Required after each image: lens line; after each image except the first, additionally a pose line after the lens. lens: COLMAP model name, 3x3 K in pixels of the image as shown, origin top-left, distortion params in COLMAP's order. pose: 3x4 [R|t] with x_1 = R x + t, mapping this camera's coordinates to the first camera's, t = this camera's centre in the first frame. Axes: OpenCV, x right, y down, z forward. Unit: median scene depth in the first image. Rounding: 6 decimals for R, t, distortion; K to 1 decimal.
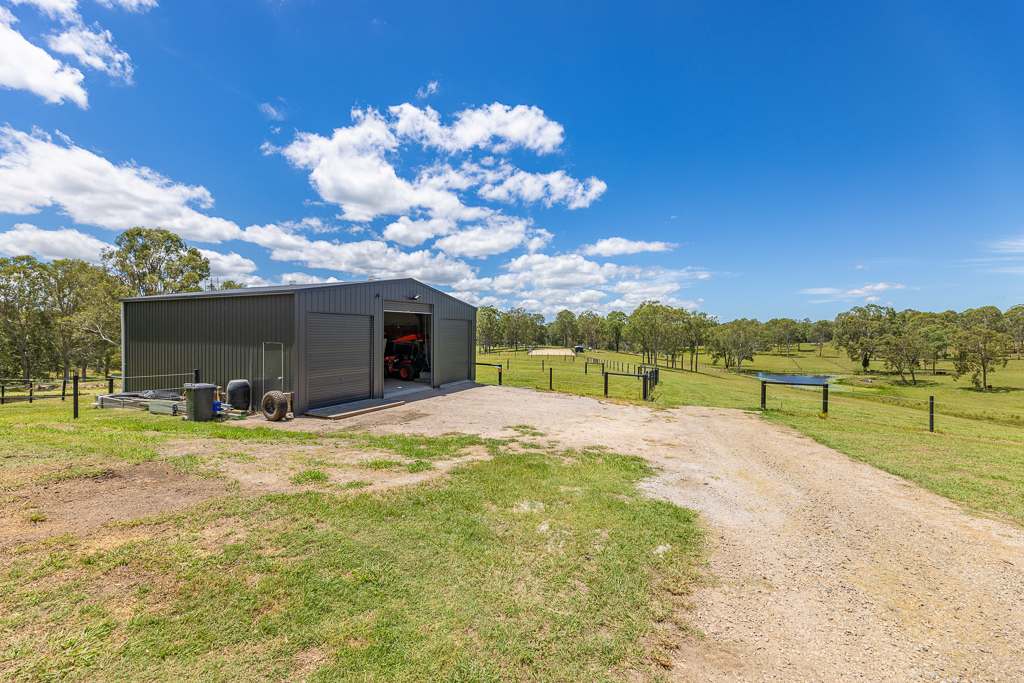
lens RADIAL K [[394.5, 0, 510.2], [0, 394.5, 337.5], [0, 0, 1]] dist [0.000748, 0.000116]
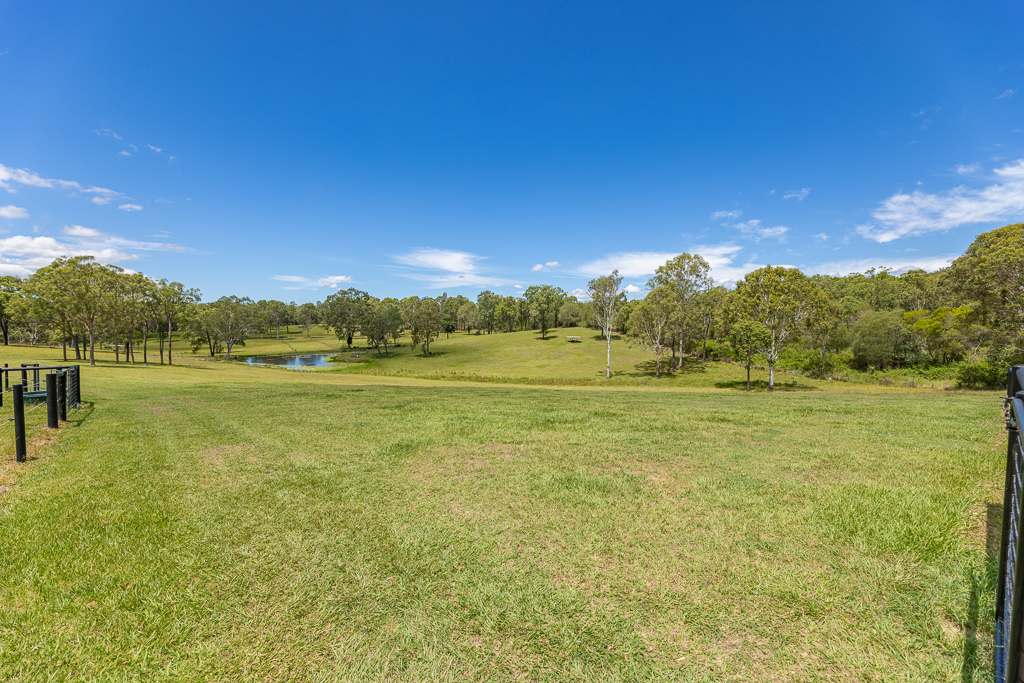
lens RADIAL K [[394.5, 0, 510.9], [0, 394.5, 339.9], [0, 0, 1]] dist [0.000748, 0.000116]
pose [[0.398775, -0.047857, 0.915799, 0.052164], [0.006952, 0.998766, 0.049165, 0.009379], [-0.917023, -0.013239, 0.398616, 0.119754]]
